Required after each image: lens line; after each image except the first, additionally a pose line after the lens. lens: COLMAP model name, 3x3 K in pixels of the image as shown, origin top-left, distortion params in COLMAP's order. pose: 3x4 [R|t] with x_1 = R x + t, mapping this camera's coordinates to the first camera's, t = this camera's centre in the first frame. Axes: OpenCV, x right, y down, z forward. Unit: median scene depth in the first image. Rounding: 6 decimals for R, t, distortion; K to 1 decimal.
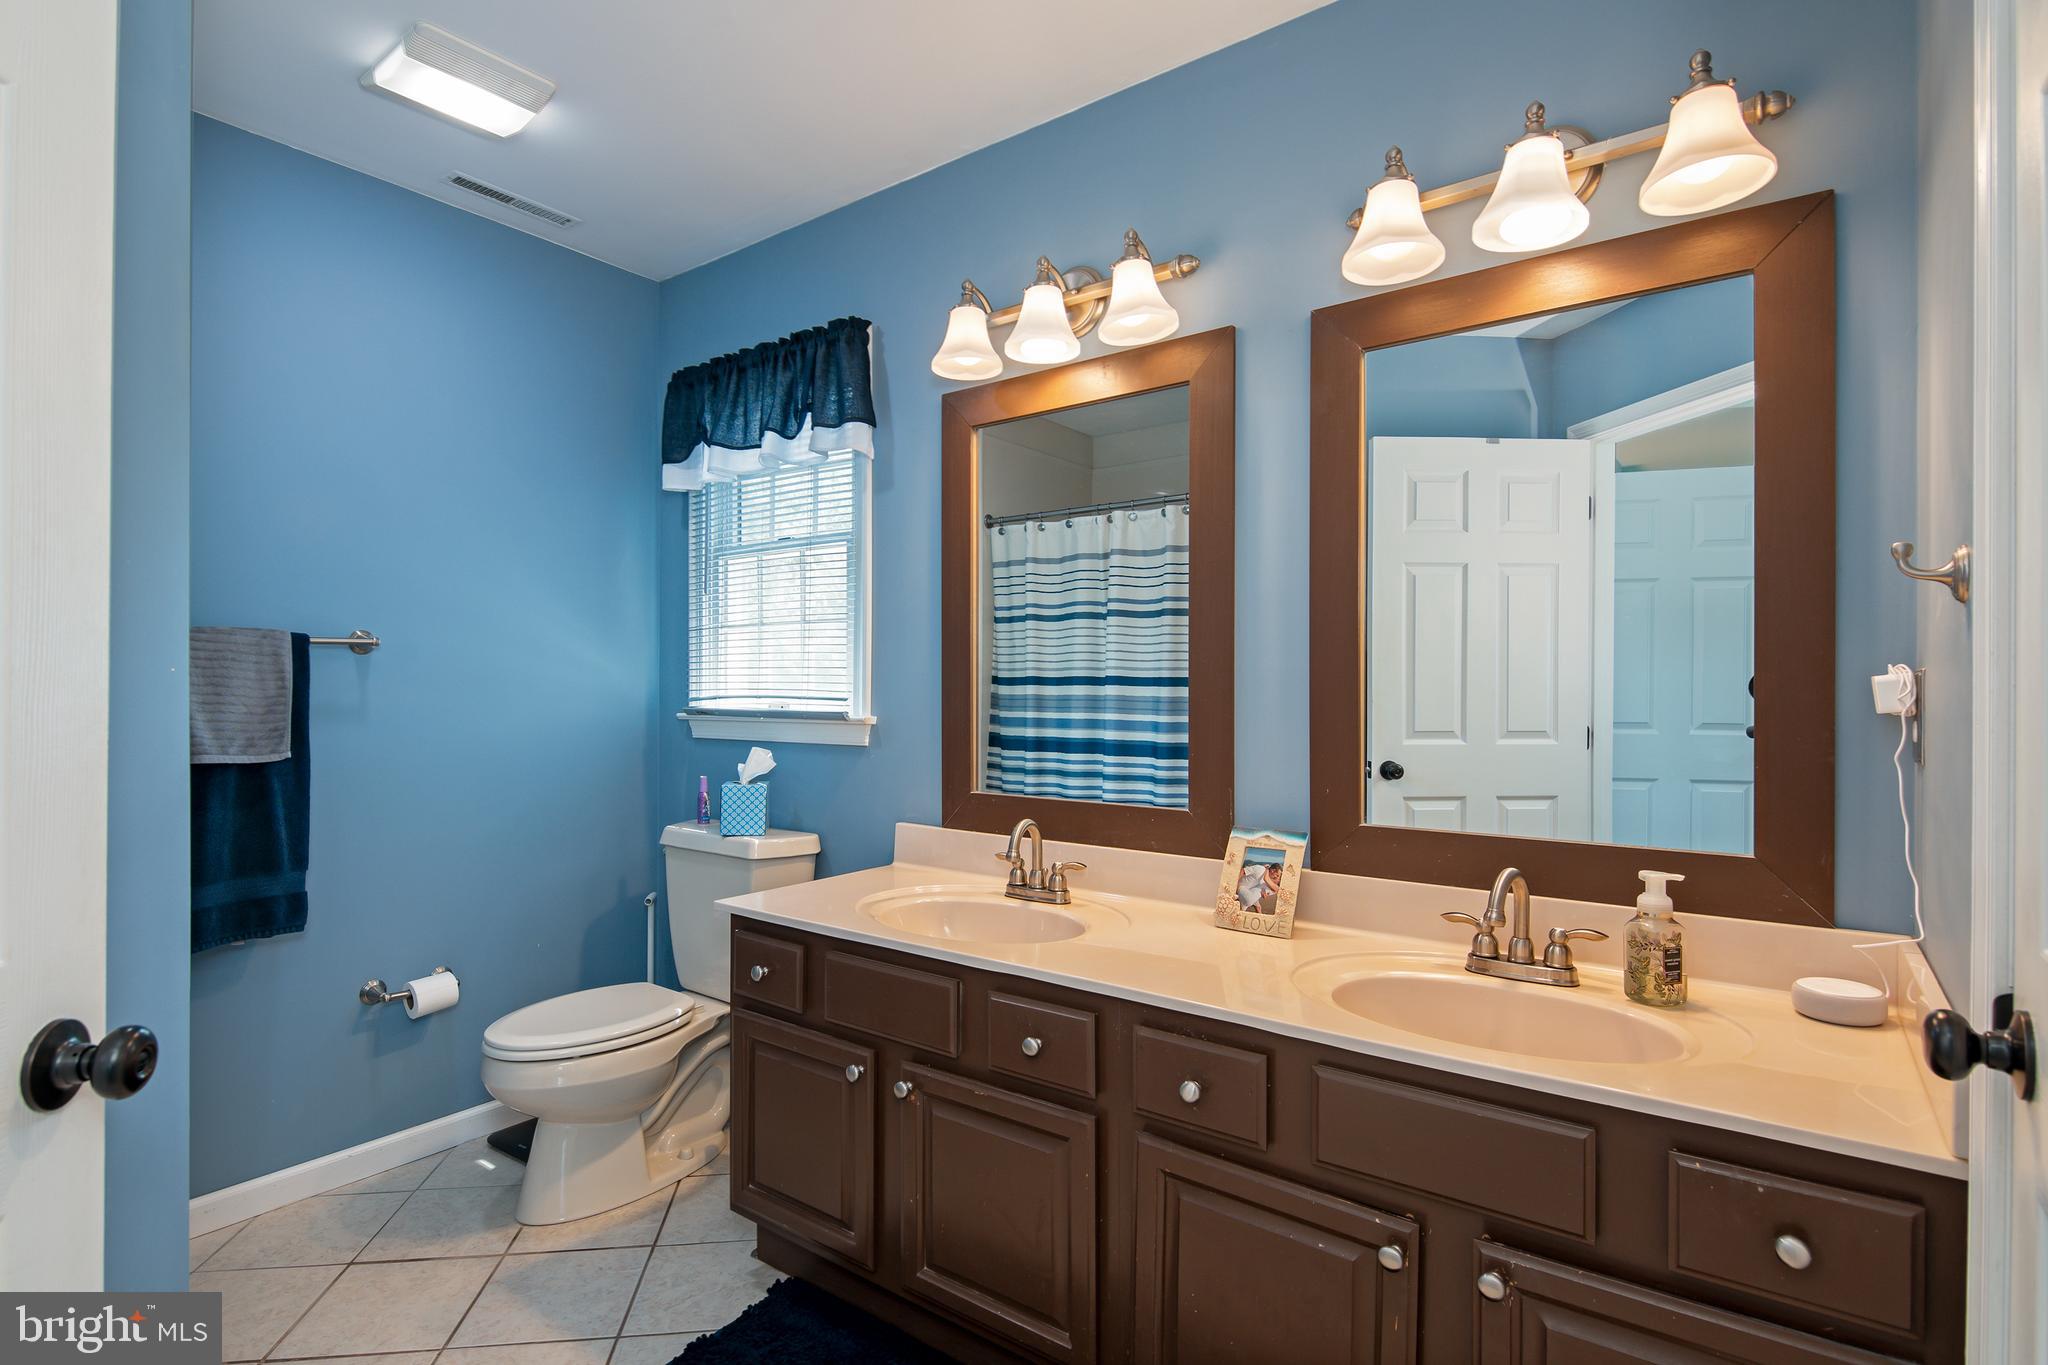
lens RADIAL K [[1001.6, 0, 1014.5], [0, 1001.6, 676.8], [0, 0, 1]] dist [-0.000528, -0.000491]
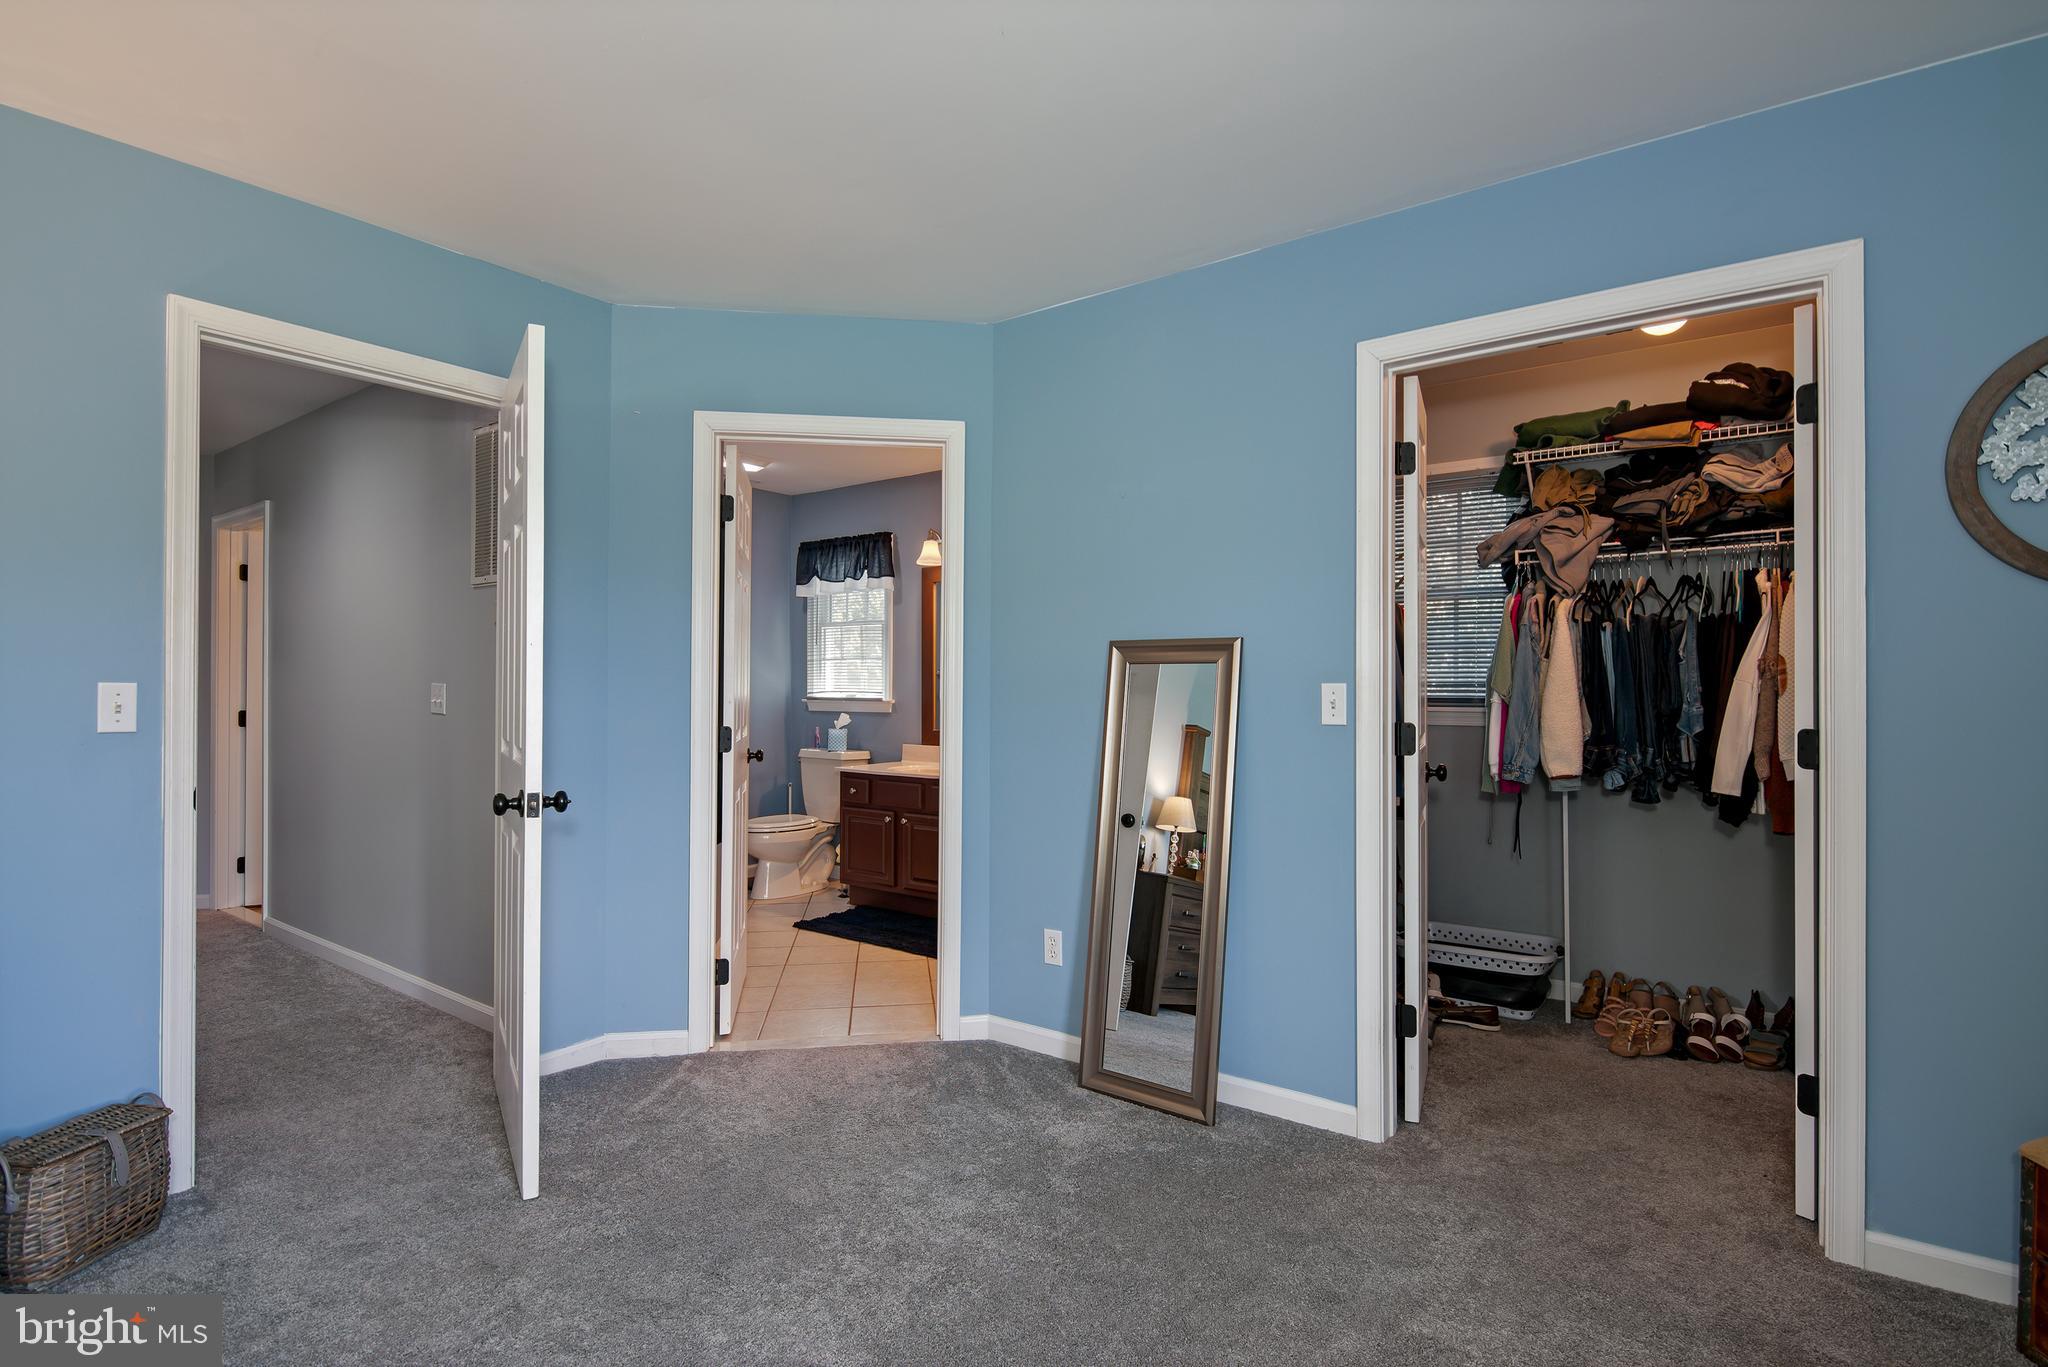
lens RADIAL K [[1001.6, 0, 1014.5], [0, 1001.6, 677.8], [0, 0, 1]] dist [-0.000528, -0.000491]
pose [[0.999913, 0.000923, -0.013195, 0.169250], [-0.001014, 0.999976, -0.006842, 0.003518], [0.013188, 0.006855, 0.999890, -1.307226]]
